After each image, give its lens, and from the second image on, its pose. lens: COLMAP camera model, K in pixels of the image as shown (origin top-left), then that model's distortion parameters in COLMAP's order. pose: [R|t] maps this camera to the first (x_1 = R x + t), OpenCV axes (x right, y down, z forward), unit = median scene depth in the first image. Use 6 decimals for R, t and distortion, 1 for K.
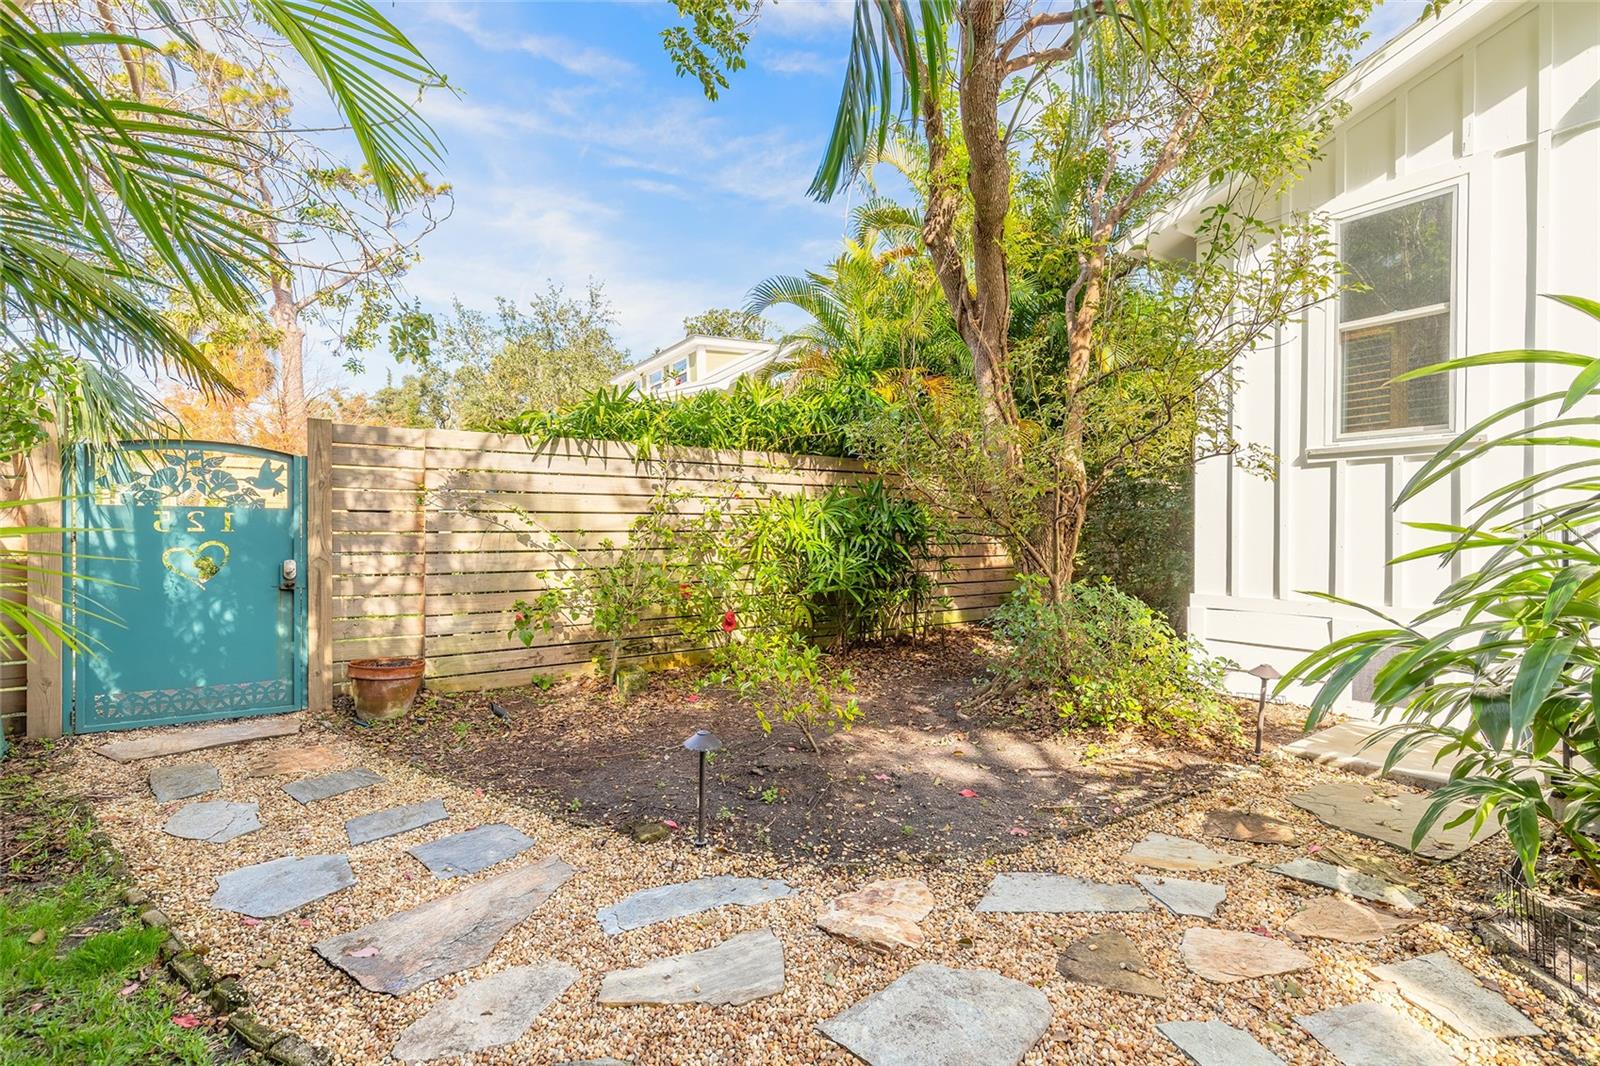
lens RADIAL K [[676.4, 0, 801.6], [0, 676.4, 550.1], [0, 0, 1]] dist [0.000486, 0.000011]
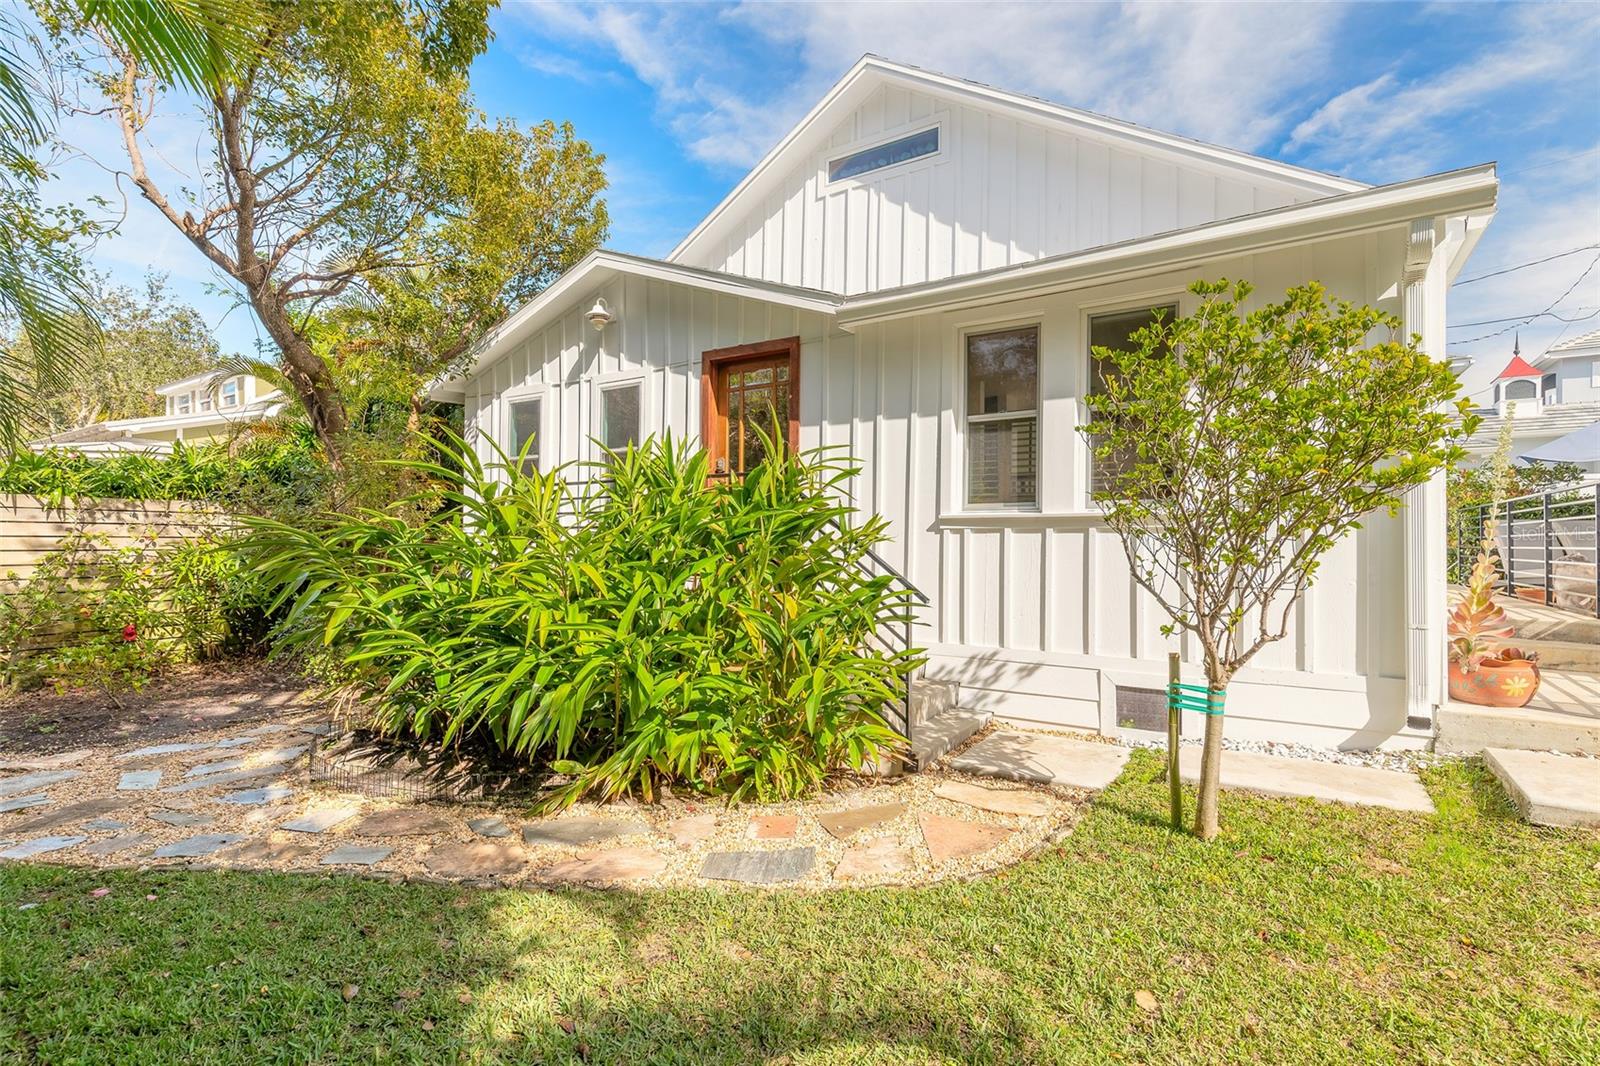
lens RADIAL K [[720.3, 0, 792.9], [0, 720.3, 539.9], [0, 0, 1]] dist [0.002809, -0.000127]
pose [[0.935386, 0.016399, 0.353248, 0.574834], [-0.006555, 0.999557, -0.029045, -0.043653], [-0.353568, 0.024852, 0.935079, -0.748083]]
